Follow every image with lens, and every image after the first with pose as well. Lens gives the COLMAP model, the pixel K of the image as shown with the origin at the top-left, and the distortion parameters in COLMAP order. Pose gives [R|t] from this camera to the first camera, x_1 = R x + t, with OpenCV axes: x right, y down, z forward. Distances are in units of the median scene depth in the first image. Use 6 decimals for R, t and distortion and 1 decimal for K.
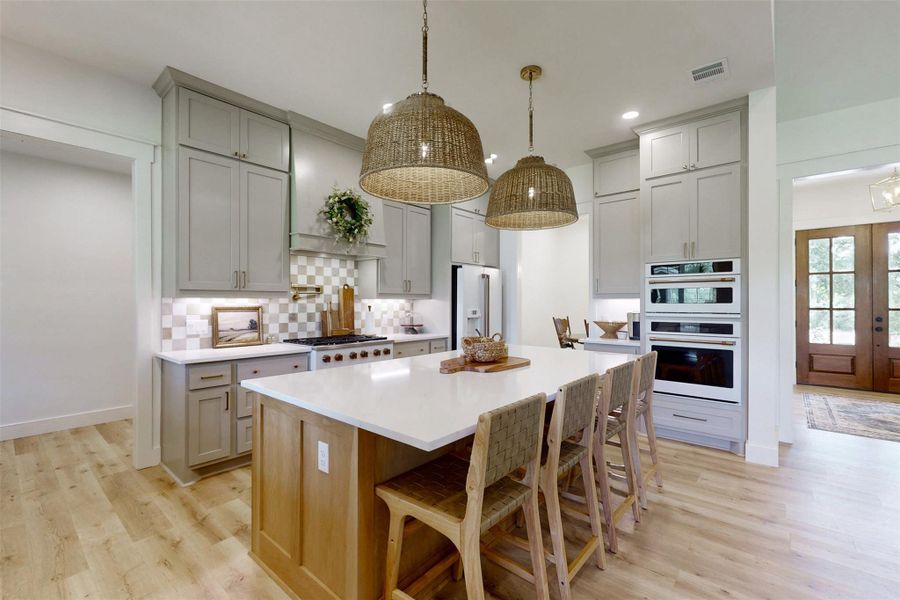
lens RADIAL K [[390.9, 0, 449.8], [0, 390.9, 302.0], [0, 0, 1]] dist [-0.001301, 0.000044]
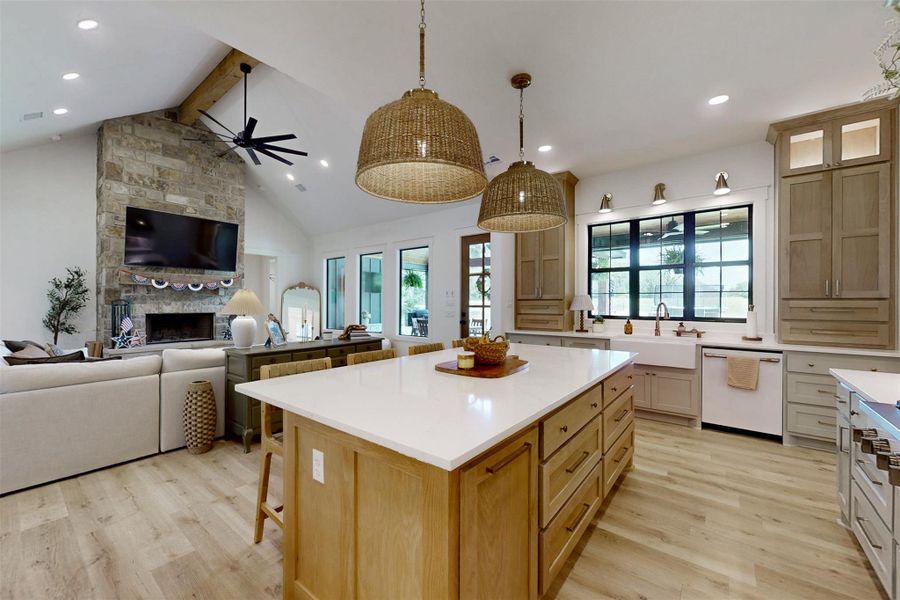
lens RADIAL K [[353.4, 0, 449.3], [0, 353.4, 301.4], [0, 0, 1]] dist [0.000151, 0.000158]
pose [[-0.999173, 0.000027, -0.040656, 0.121182], [-0.000003, 1.000000, 0.000734, -0.000862], [0.040656, 0.000734, -0.999173, 1.100398]]
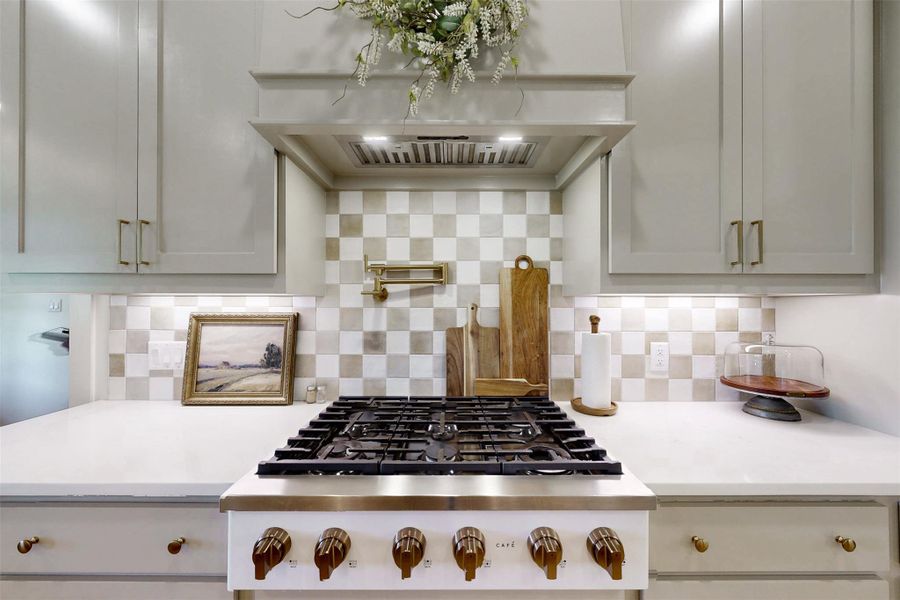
lens RADIAL K [[327.1, 0, 451.2], [0, 327.1, 301.6], [0, 0, 1]] dist [-0.000332, -0.000016]
pose [[0.656932, -0.007940, -0.753908, -0.080798], [-0.001955, 0.999923, -0.012235, 0.001042], [0.753947, 0.009512, 0.656866, 0.770027]]
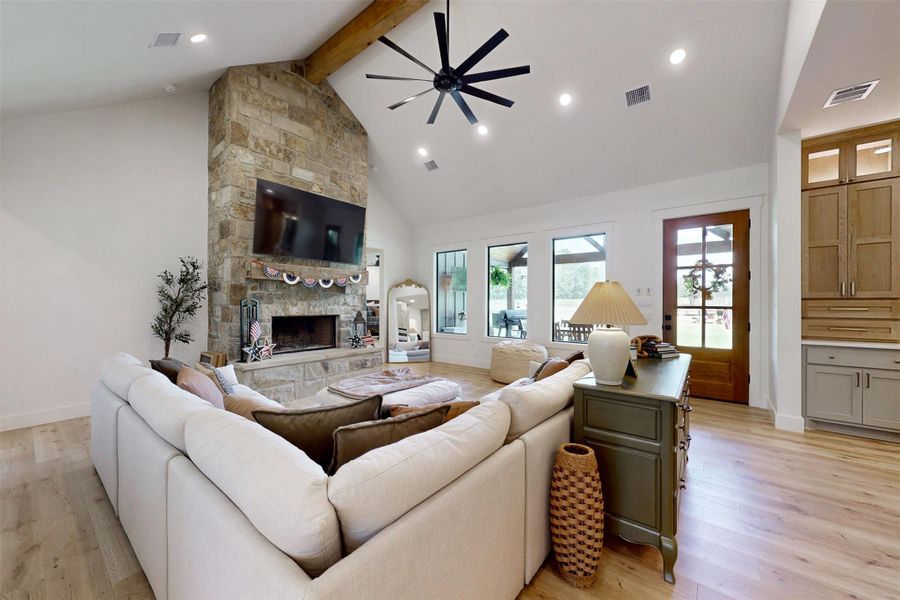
lens RADIAL K [[337.2, 0, 449.6], [0, 337.2, 301.5], [0, 0, 1]] dist [0.000196, 0.000067]
pose [[-0.999285, -0.000278, -0.037805, 0.753197], [-0.000341, 0.999999, 0.001653, 0.000090], [0.037804, 0.001665, -0.999284, 0.729431]]
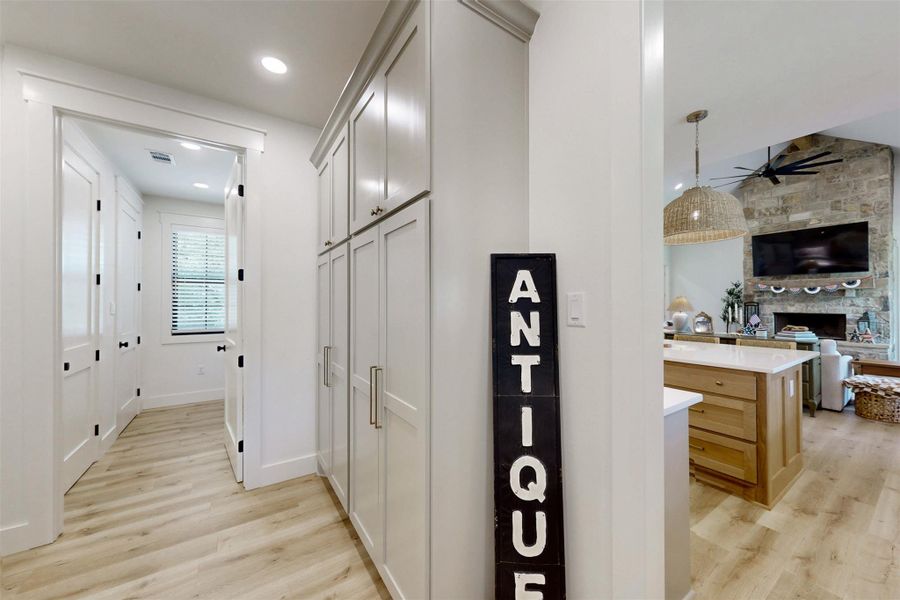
lens RADIAL K [[327.1, 0, 451.2], [0, 327.1, 301.6], [0, 0, 1]] dist [-0.000332, -0.000016]
pose [[0.277366, 0.004720, 0.960753, -0.833250], [0.003647, 0.999976, -0.005965, -0.003056], [-0.960757, 0.005158, 0.277342, 0.782589]]
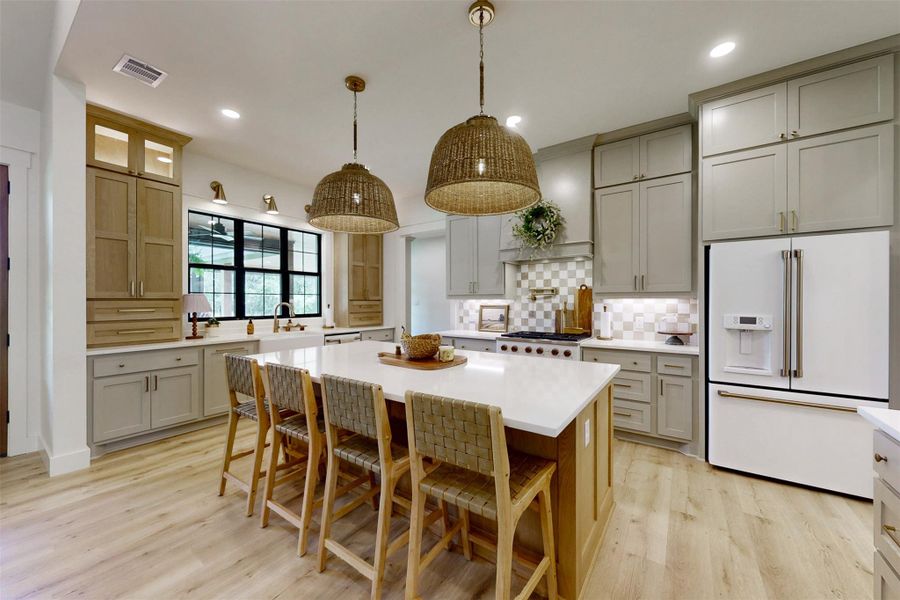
lens RADIAL K [[337.2, 0, 449.6], [0, 337.2, 301.5], [0, 0, 1]] dist [0.000196, 0.000067]
pose [[0.097734, -0.000539, -0.995212, 0.592938], [-0.000820, 0.999999, -0.000622, -0.000509], [0.995212, 0.000877, 0.097733, 0.584276]]
